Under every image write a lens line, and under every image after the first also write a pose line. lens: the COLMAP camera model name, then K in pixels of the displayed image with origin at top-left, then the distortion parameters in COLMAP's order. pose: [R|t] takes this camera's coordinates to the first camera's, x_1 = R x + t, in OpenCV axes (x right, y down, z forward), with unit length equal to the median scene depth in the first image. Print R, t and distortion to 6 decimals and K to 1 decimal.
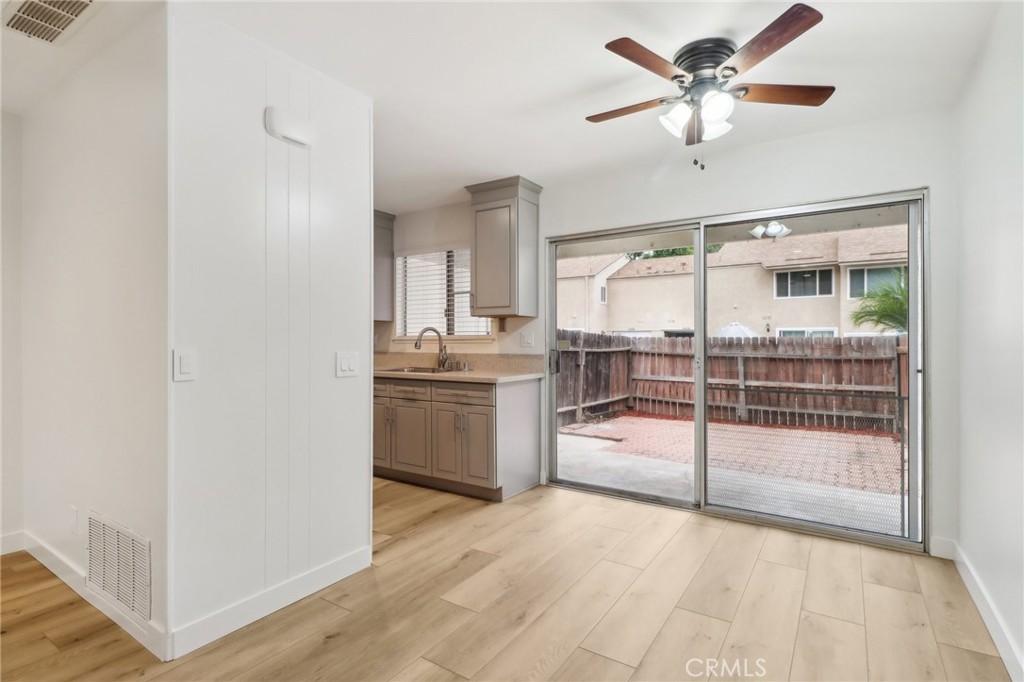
lens RADIAL K [[490.4, 0, 509.0], [0, 490.4, 342.2], [0, 0, 1]] dist [-0.008521, -0.000522]
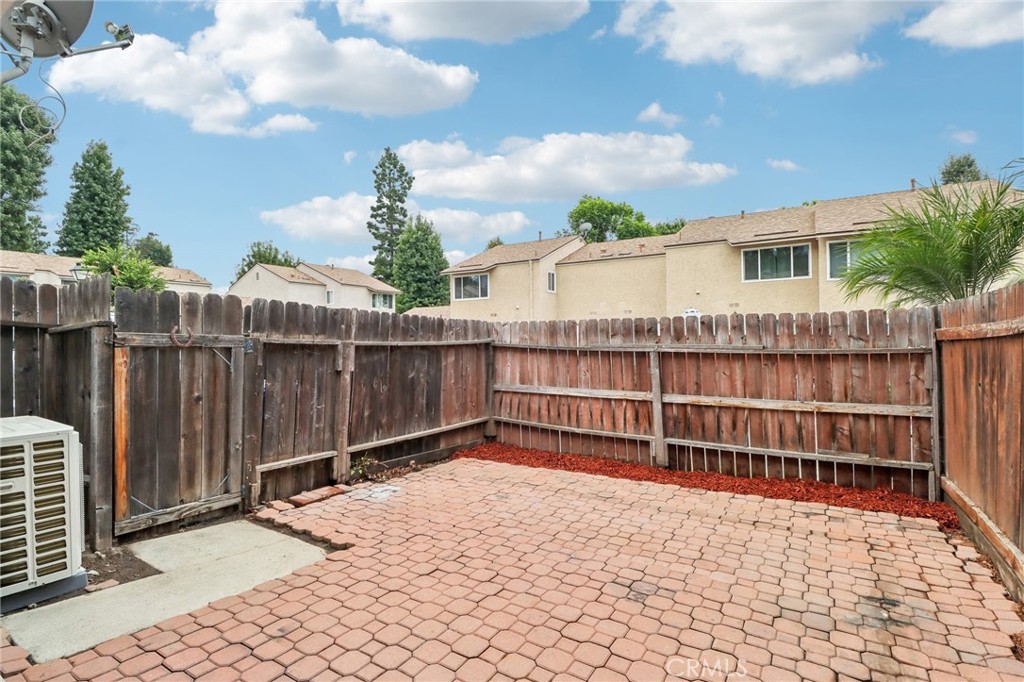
lens RADIAL K [[490.4, 0, 529.3], [0, 490.4, 339.5], [0, 0, 1]] dist [-0.008521, -0.000522]
pose [[0.997841, -0.010493, 0.064840, 0.316436], [0.010619, 0.999942, -0.001593, 0.016212], [-0.064820, 0.002278, 0.997894, 0.482300]]
